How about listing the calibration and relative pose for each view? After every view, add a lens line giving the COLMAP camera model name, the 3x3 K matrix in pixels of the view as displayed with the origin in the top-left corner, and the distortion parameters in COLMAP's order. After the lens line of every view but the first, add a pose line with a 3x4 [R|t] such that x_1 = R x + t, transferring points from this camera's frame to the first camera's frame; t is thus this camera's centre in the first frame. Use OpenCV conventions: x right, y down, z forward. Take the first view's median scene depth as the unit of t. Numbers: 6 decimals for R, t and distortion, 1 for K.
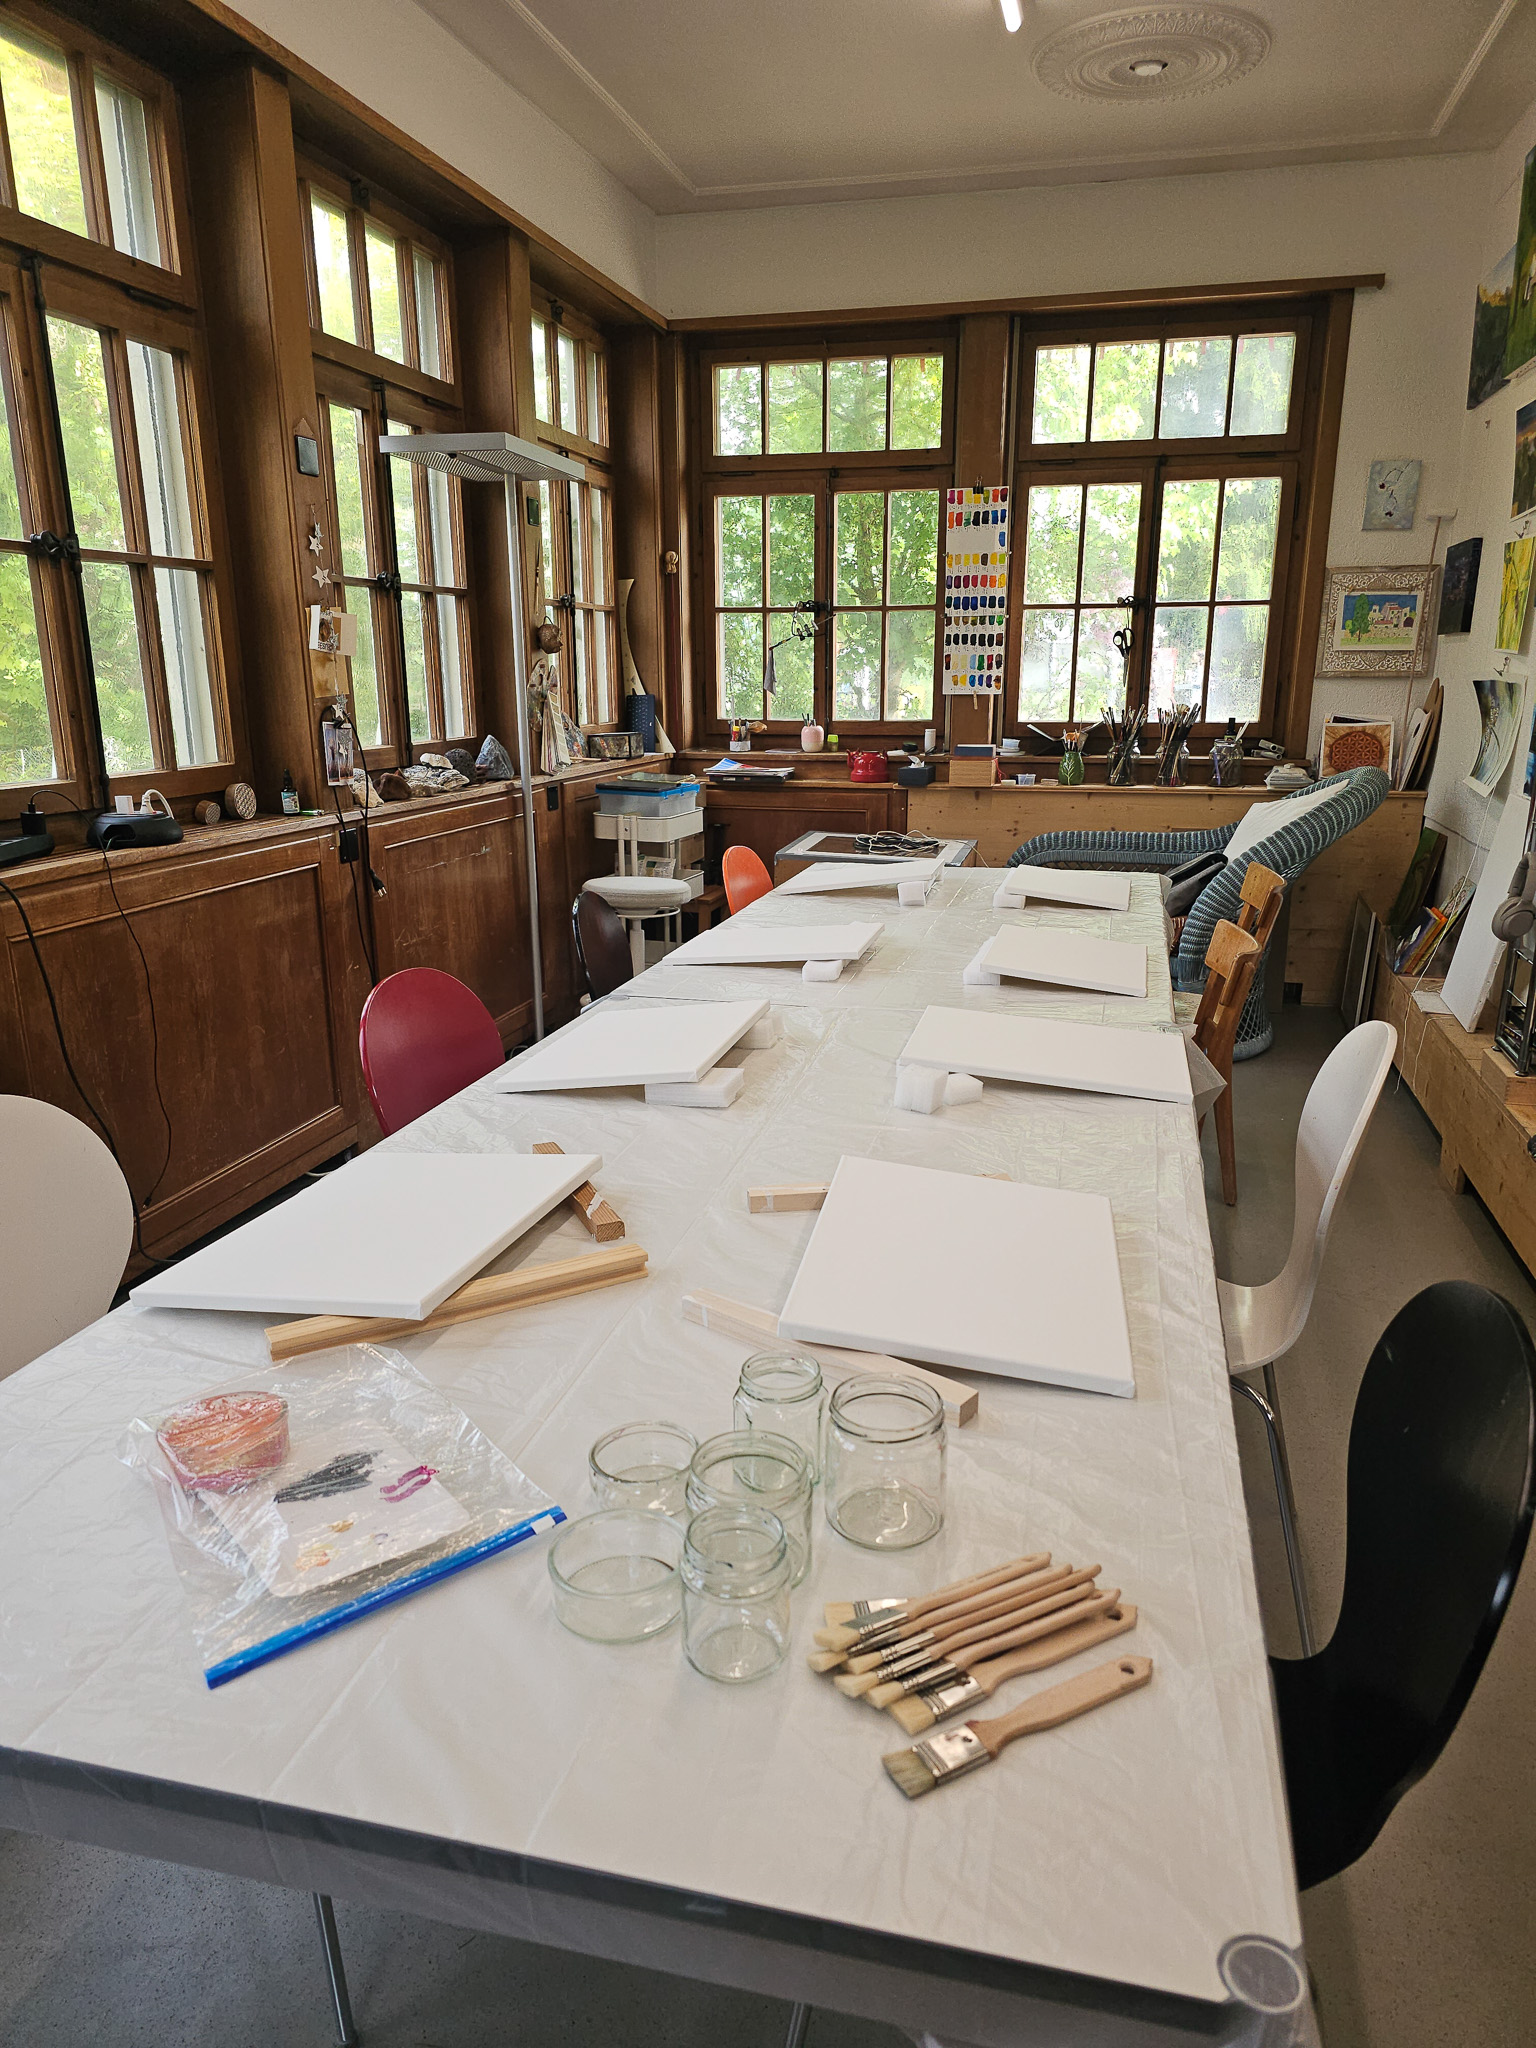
lens RADIAL K [[1335.8, 0, 774.3], [0, 1335.8, 1023.6], [0, 0, 1]] dist [0.003964, -0.011280]
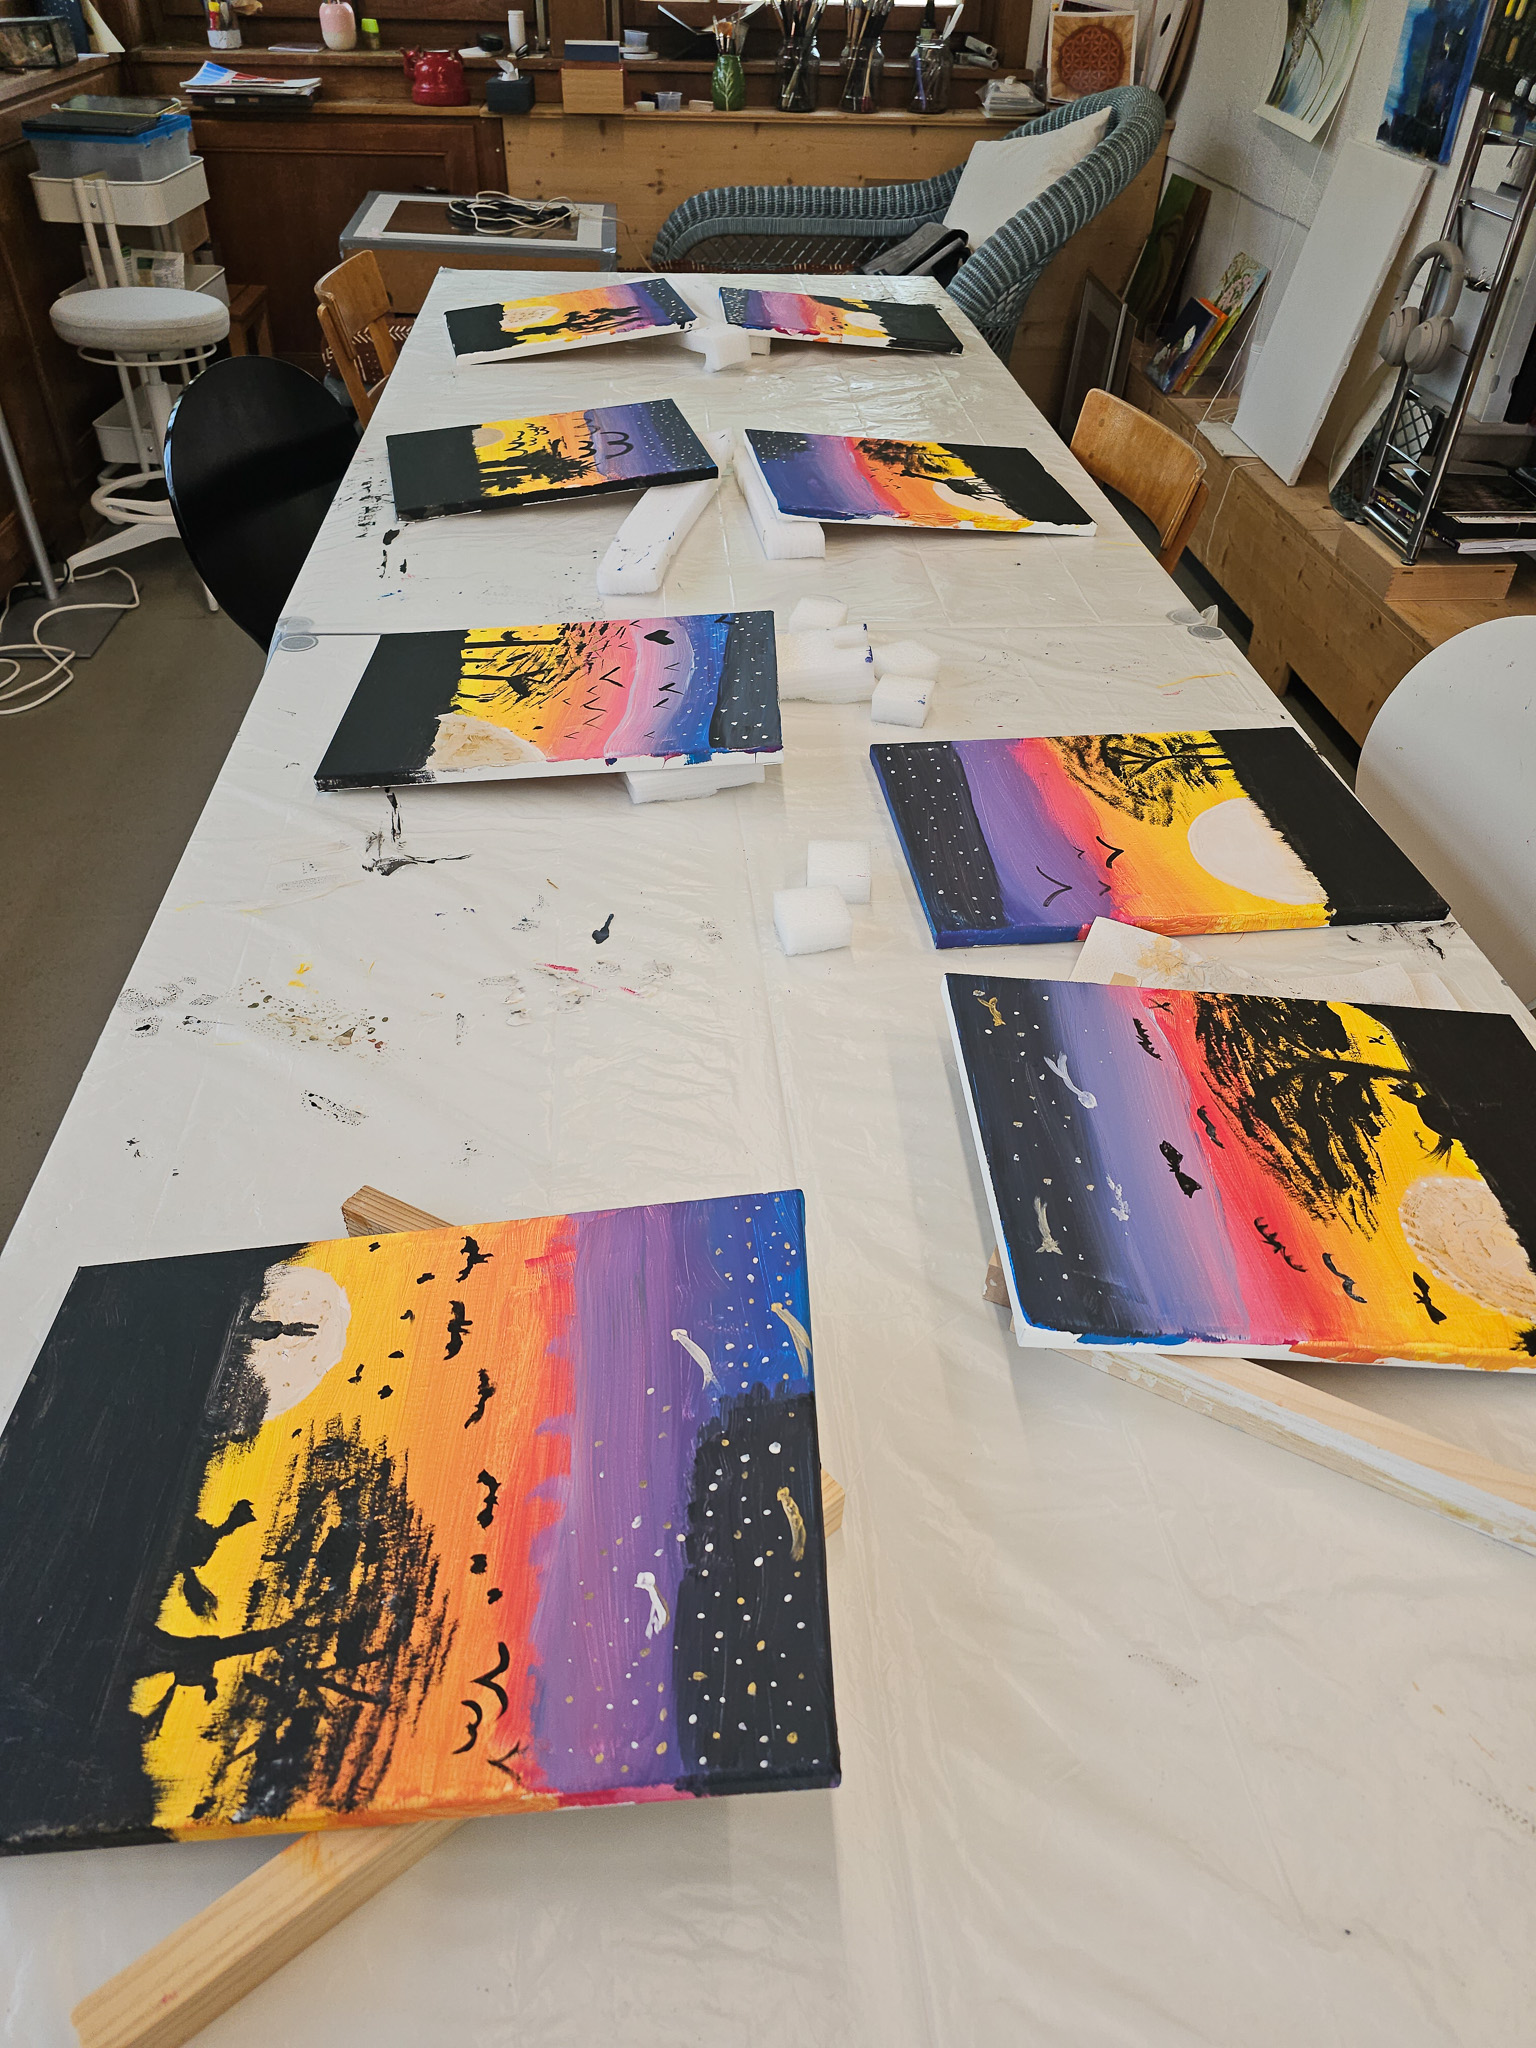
lens RADIAL K [[1335.8, 0, 765.2], [0, 1335.8, 1038.6], [0, 0, 1]] dist [0.003964, -0.011280]
pose [[0.945099, -0.190247, 0.265696, -0.047110], [0.055947, 0.895255, 0.442028, -0.047492], [-0.321960, -0.402895, 0.856748, 0.175811]]
